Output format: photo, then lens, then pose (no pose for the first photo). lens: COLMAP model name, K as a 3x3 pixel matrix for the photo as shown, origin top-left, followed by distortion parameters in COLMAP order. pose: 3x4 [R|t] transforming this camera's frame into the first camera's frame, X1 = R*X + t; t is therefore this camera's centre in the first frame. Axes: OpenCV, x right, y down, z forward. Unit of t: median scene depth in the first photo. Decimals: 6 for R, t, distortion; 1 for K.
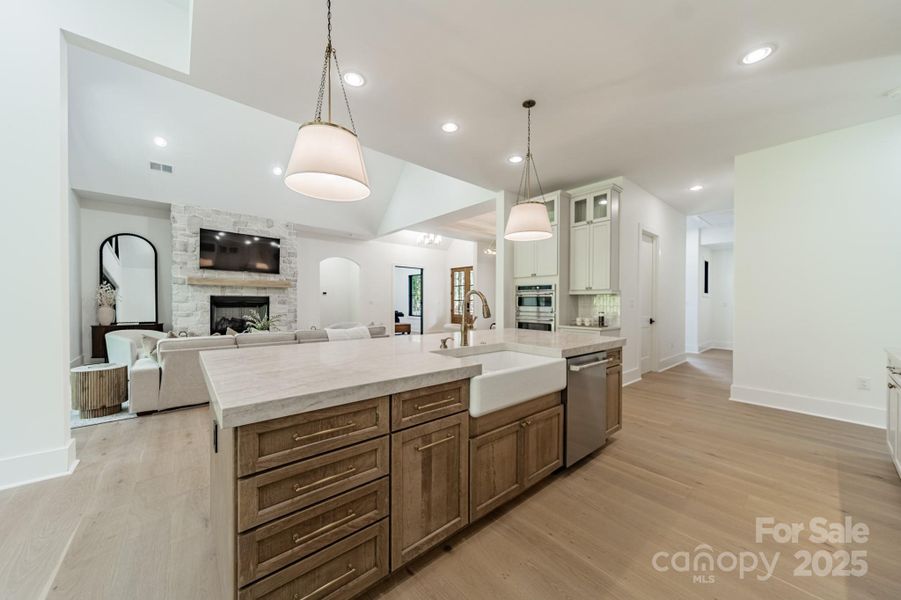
lens RADIAL K [[316.9, 0, 452.0], [0, 316.9, 305.9], [0, 0, 1]] dist [0.009385, -0.000437]
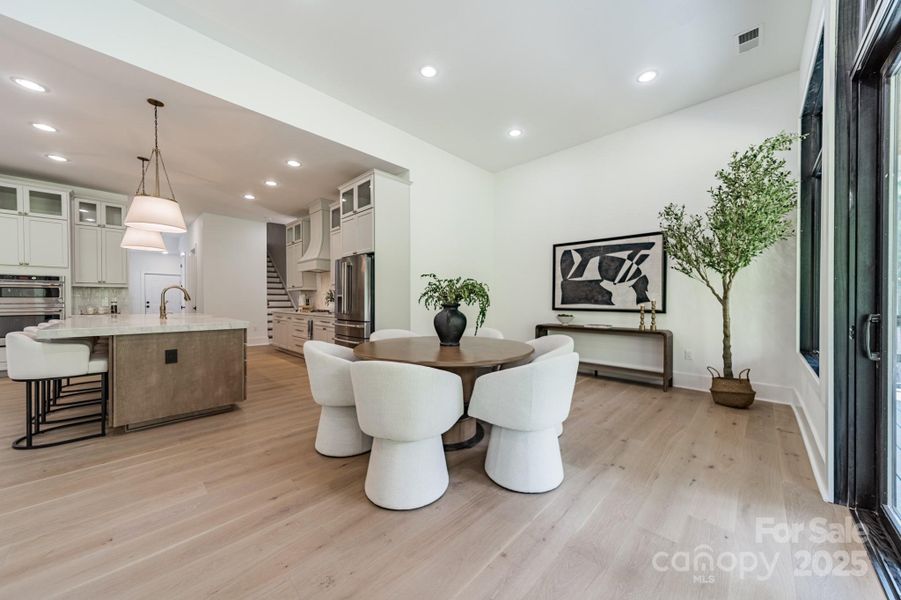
lens RADIAL K [[316.9, 0, 452.9], [0, 316.9, 300.9], [0, 0, 1]] dist [0.009385, -0.000437]
pose [[-0.097763, -0.011095, 0.995148, -0.779389], [0.010167, 0.999875, 0.012147, 0.012611], [-0.995158, 0.011305, -0.097638, -0.156260]]
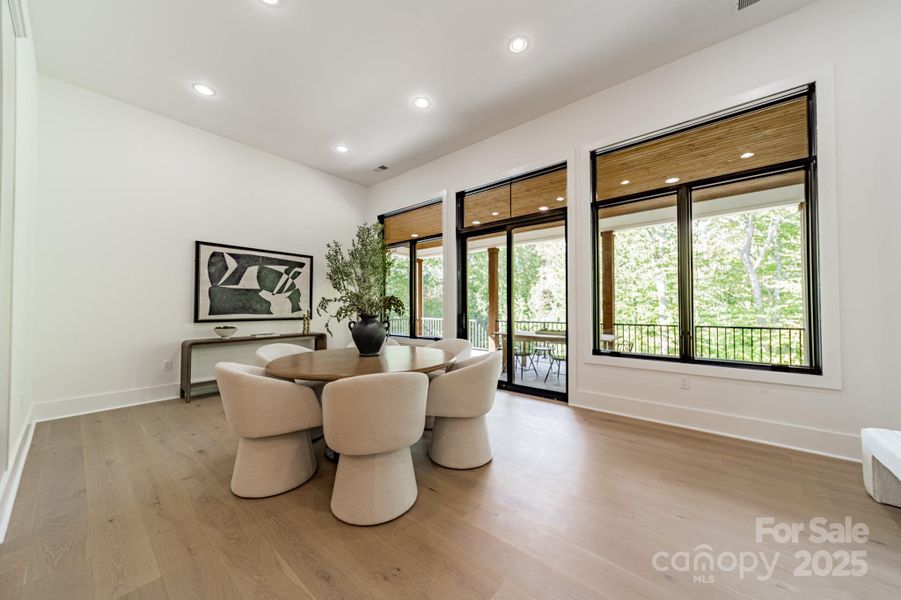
lens RADIAL K [[316.9, 0, 452.1], [0, 316.9, 301.9], [0, 0, 1]] dist [0.009385, -0.000437]
pose [[-0.986322, -0.008096, -0.164632, -0.315188], [-0.007108, 0.999953, -0.006592, 0.005161], [0.164678, -0.005332, -0.986333, 0.330101]]
